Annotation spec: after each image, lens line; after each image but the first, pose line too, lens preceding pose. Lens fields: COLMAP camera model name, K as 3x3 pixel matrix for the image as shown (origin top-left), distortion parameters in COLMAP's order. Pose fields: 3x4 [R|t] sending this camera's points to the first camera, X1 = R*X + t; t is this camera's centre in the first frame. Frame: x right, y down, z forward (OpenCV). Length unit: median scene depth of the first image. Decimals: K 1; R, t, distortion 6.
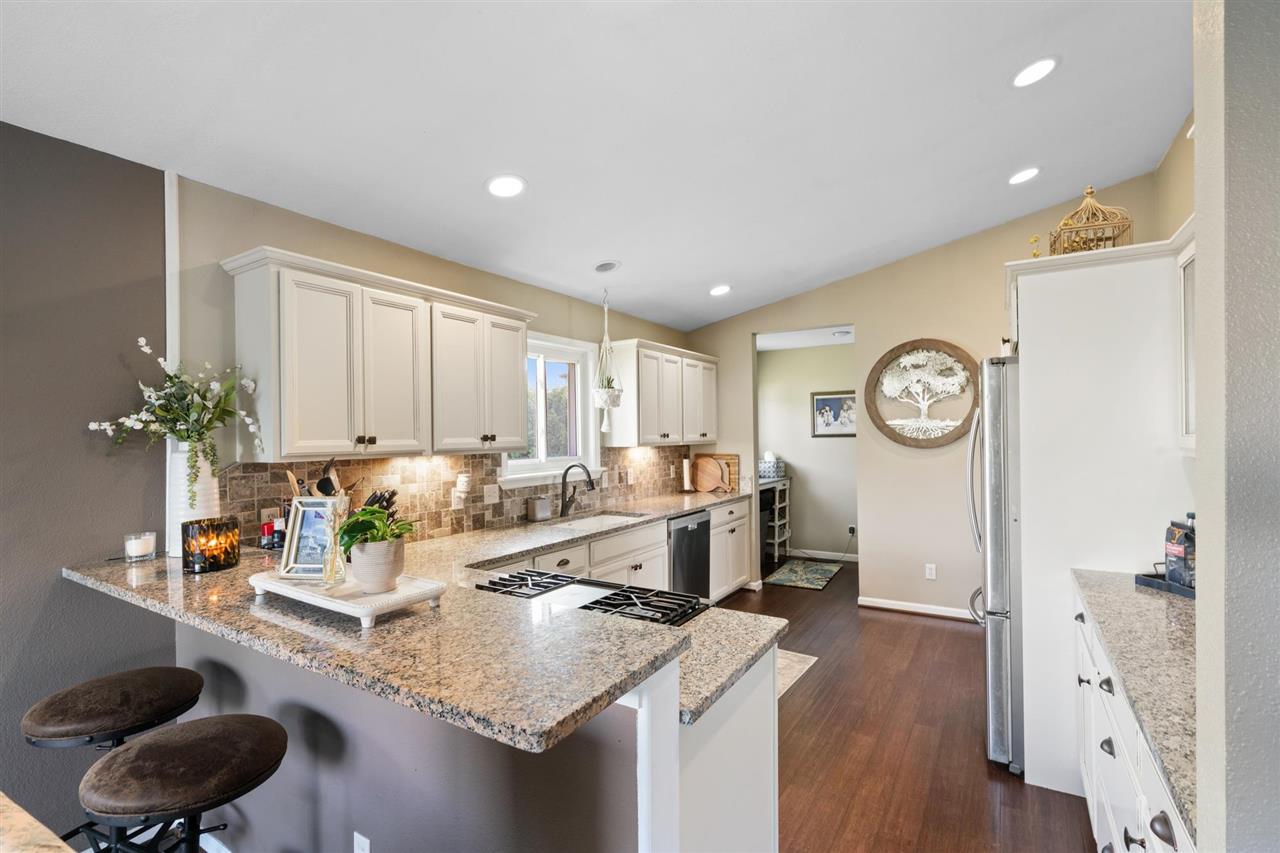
lens RADIAL K [[575.5, 0, 641.2], [0, 575.5, 430.1], [0, 0, 1]] dist [-0.005412, 0.000004]
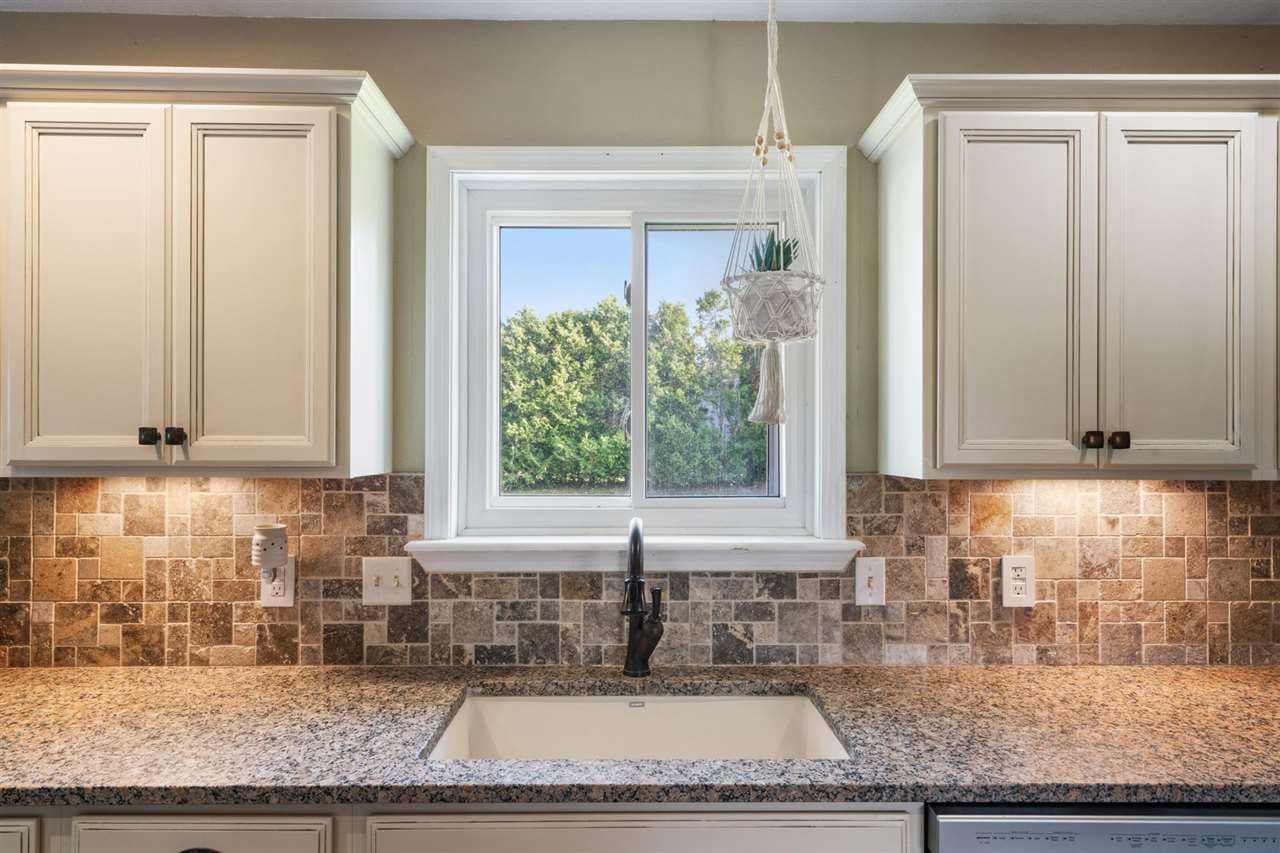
lens RADIAL K [[803.1, 0, 640.4], [0, 803.1, 432.2], [0, 0, 1]] dist [0.006529, -0.000088]
pose [[0.542129, 0.012647, -0.840200, 0.283686], [-0.001908, 0.999903, 0.013821, 0.001682], [0.840293, -0.005890, 0.542100, 0.814241]]
